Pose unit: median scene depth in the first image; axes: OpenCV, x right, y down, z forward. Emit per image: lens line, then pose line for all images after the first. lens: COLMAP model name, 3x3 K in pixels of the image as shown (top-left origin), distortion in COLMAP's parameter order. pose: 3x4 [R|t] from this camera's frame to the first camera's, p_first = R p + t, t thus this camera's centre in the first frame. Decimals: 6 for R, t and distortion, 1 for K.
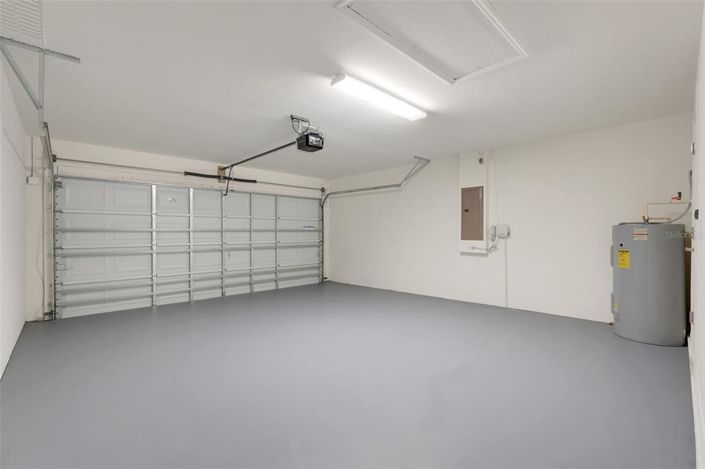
lens RADIAL K [[310.2, 0, 352.4], [0, 310.2, 235.1], [0, 0, 1]] dist [0.002211, 0.000137]
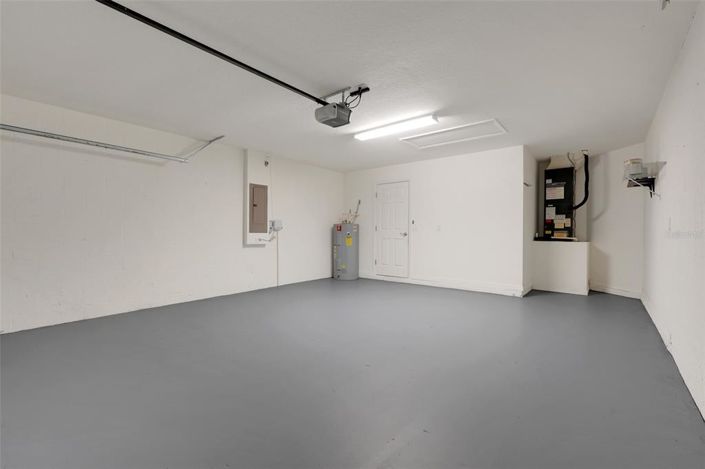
lens RADIAL K [[310.2, 0, 352.6], [0, 310.2, 233.5], [0, 0, 1]] dist [0.002211, 0.000137]
pose [[-0.117446, -0.001155, 0.993079, -0.751191], [0.000786, 0.999999, 0.001256, 0.017883], [-0.993079, 0.000928, -0.117445, 0.807858]]
